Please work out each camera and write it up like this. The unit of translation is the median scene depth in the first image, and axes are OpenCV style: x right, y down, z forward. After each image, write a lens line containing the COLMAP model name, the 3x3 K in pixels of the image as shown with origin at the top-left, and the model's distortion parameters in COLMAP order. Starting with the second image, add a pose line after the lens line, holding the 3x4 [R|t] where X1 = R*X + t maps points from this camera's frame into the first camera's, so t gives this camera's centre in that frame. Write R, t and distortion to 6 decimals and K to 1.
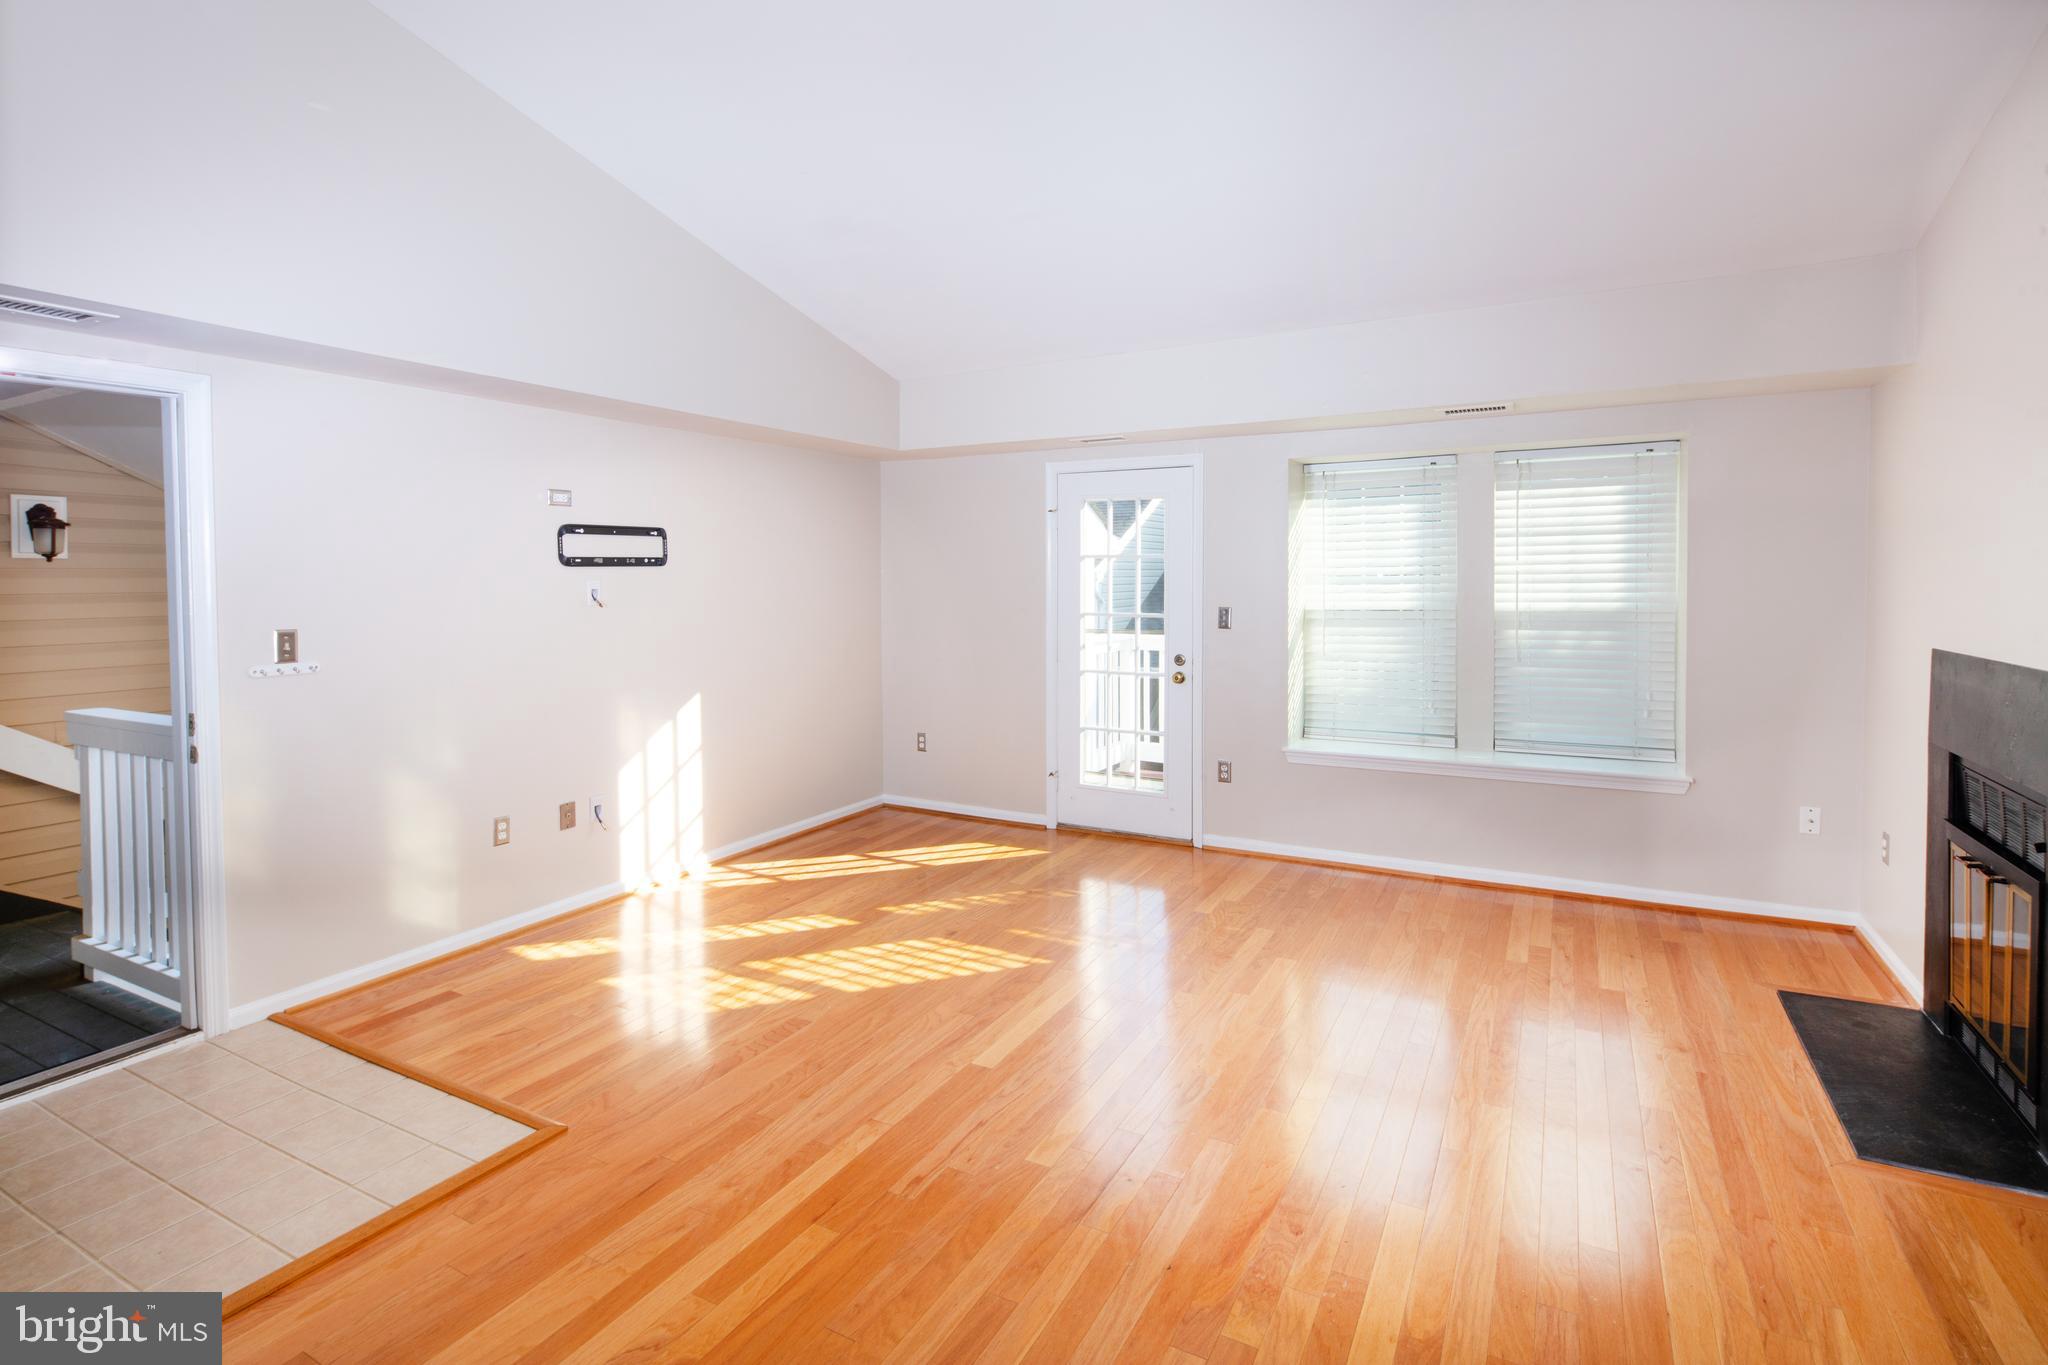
lens RADIAL K [[994.5, 0, 1015.9], [0, 994.5, 602.0], [0, 0, 1]] dist [0.003677, -0.004988]
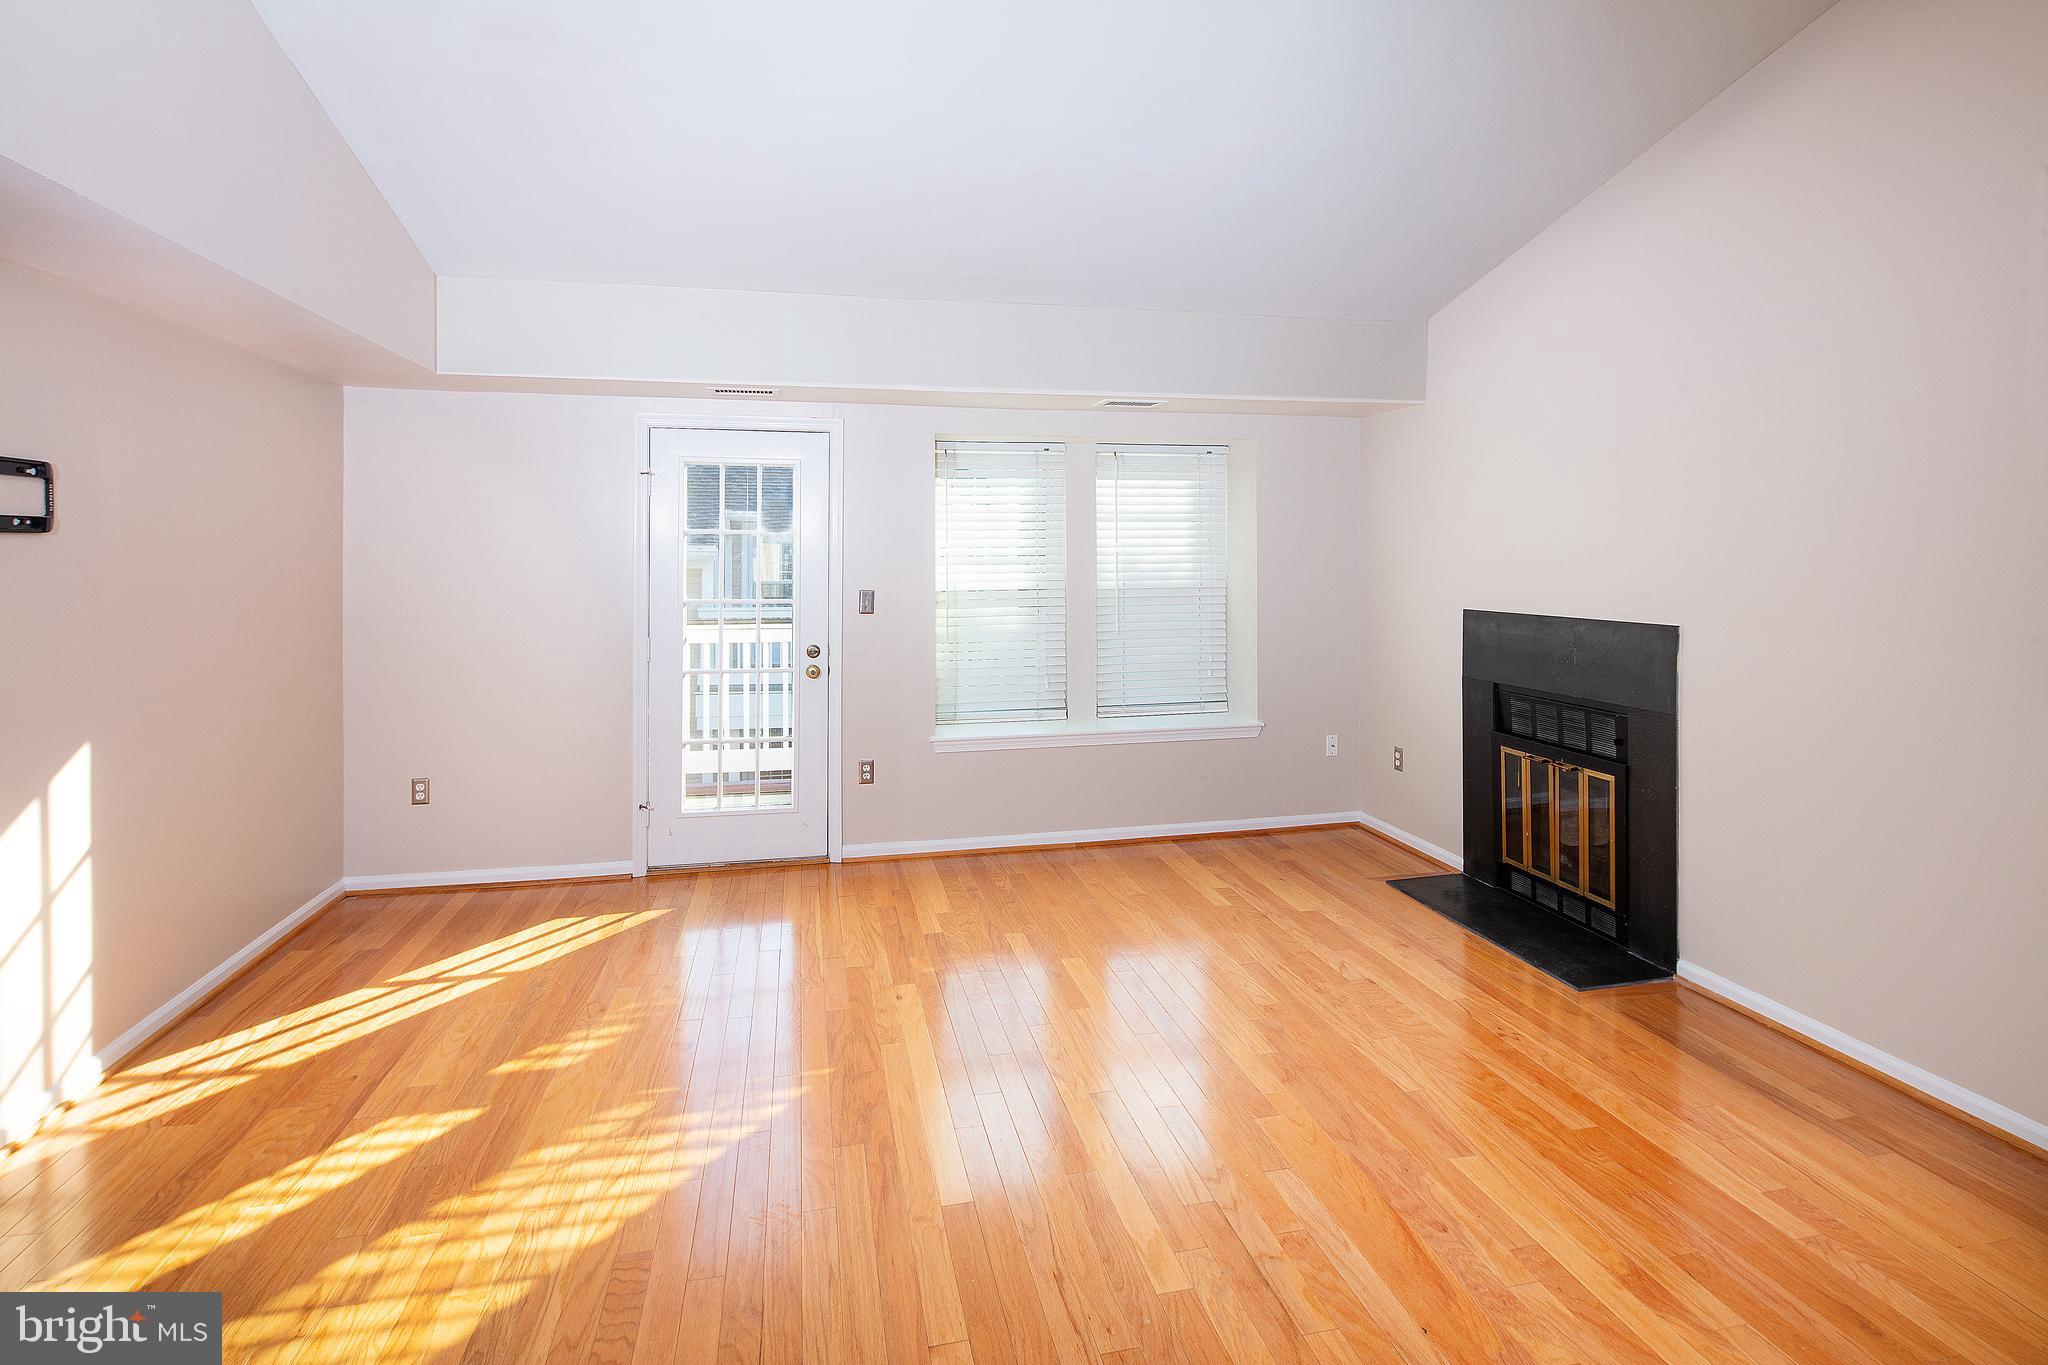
lens RADIAL K [[994.5, 0, 1020.0], [0, 994.5, 554.6], [0, 0, 1]] dist [0.003677, -0.004988]
pose [[0.749600, 0.004867, 0.661874, -0.319018], [0.014520, 0.999611, -0.023795, -0.004183], [-0.661732, 0.027447, 0.749238, 0.249532]]
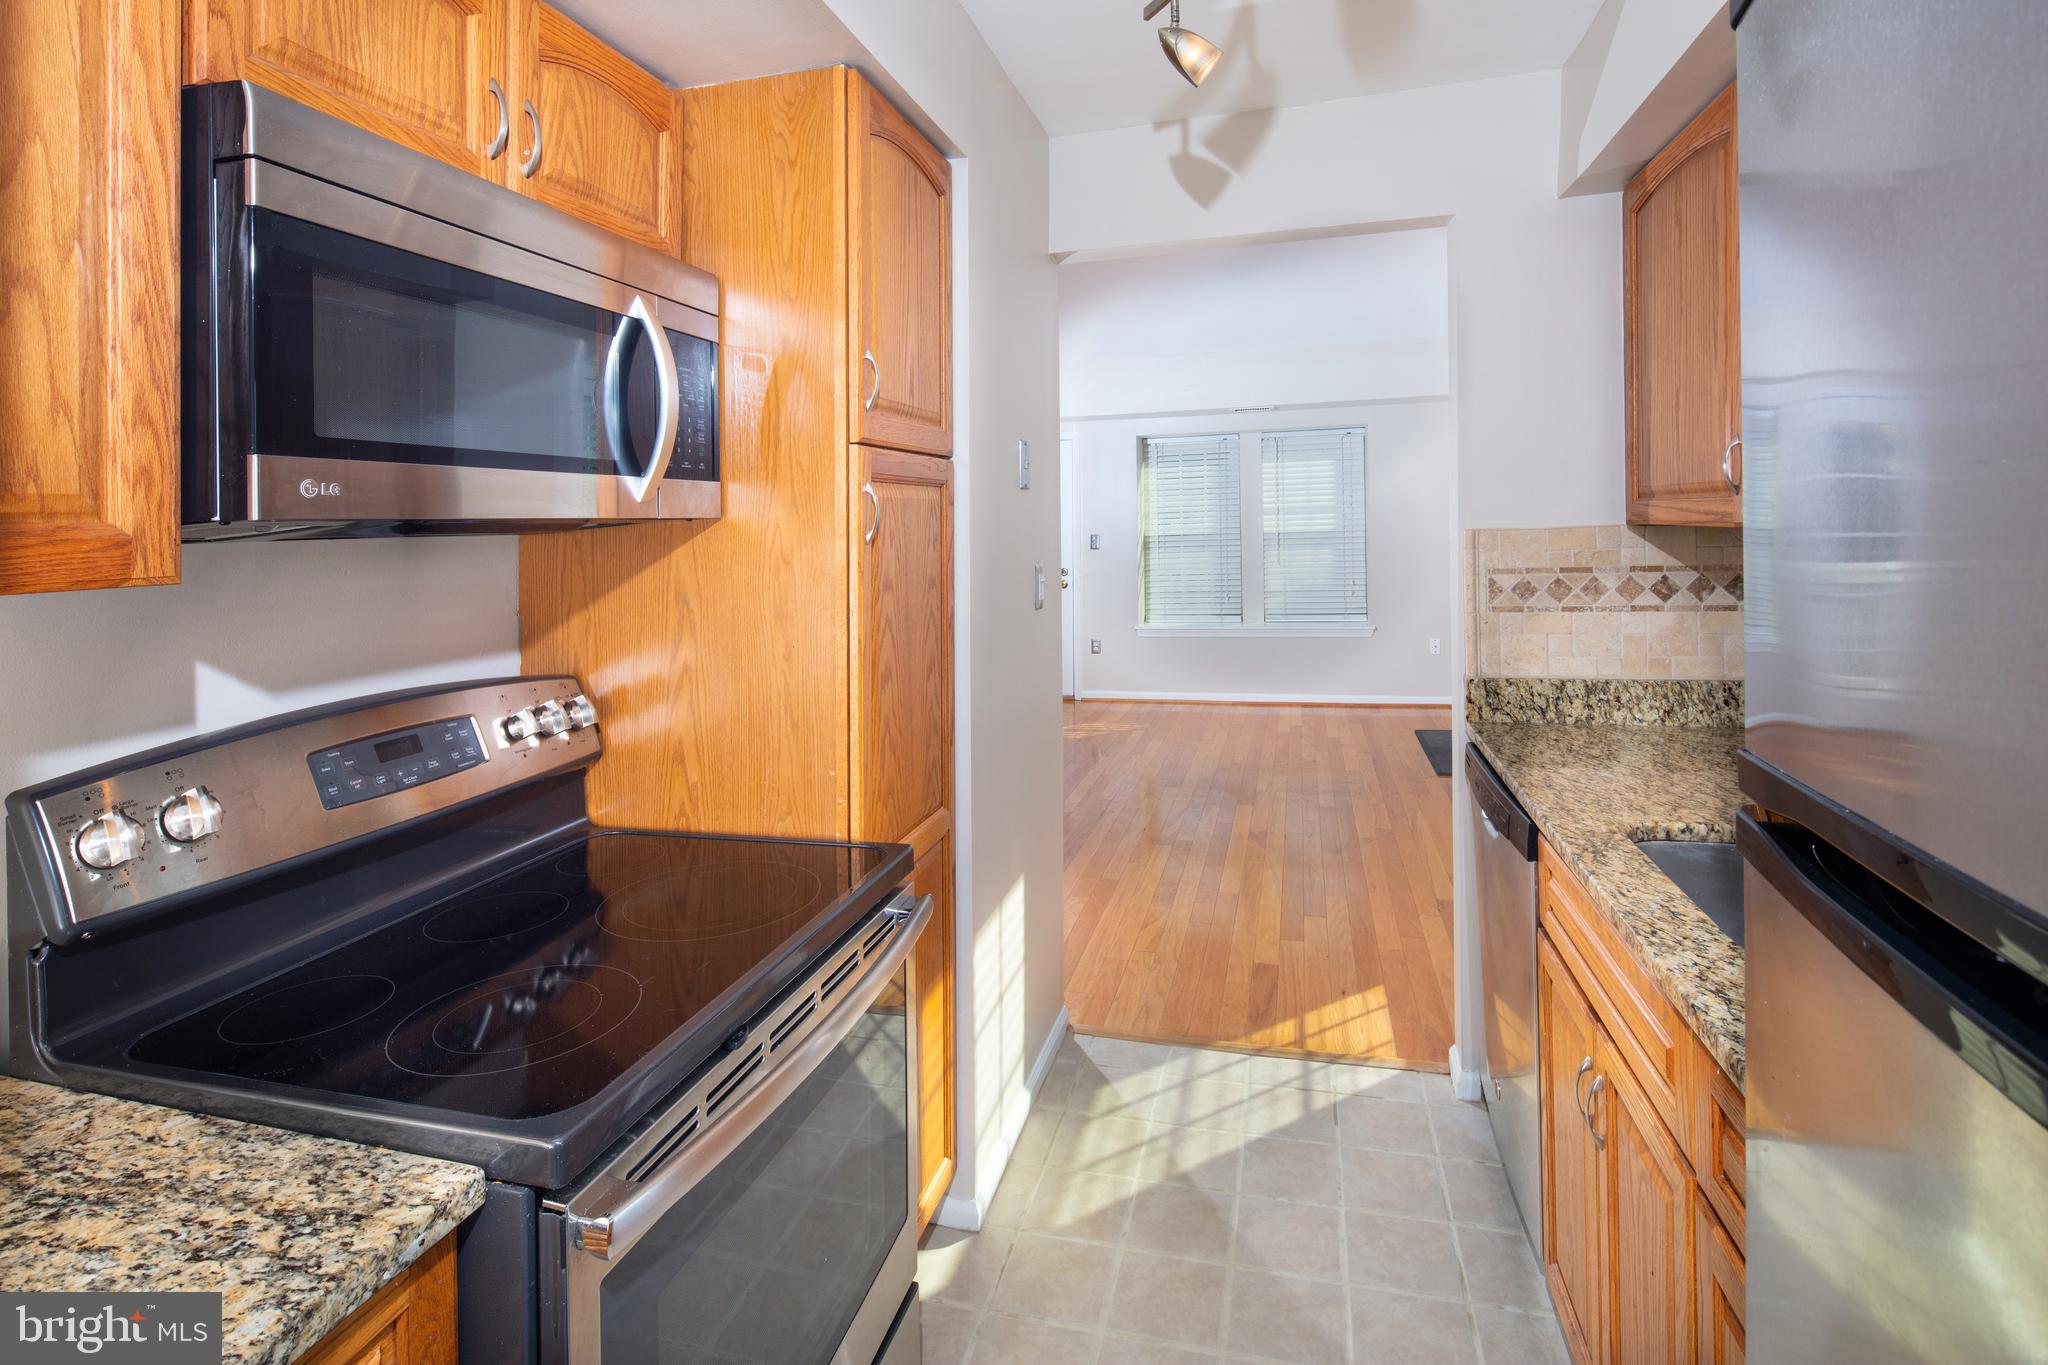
lens RADIAL K [[994.5, 0, 993.4], [0, 994.5, 576.5], [0, 0, 1]] dist [0.003677, -0.004988]
pose [[0.978782, -0.030347, 0.202643, -0.263943], [0.024951, 0.999264, 0.029128, 0.021735], [-0.203378, -0.023454, 0.978819, -0.463119]]
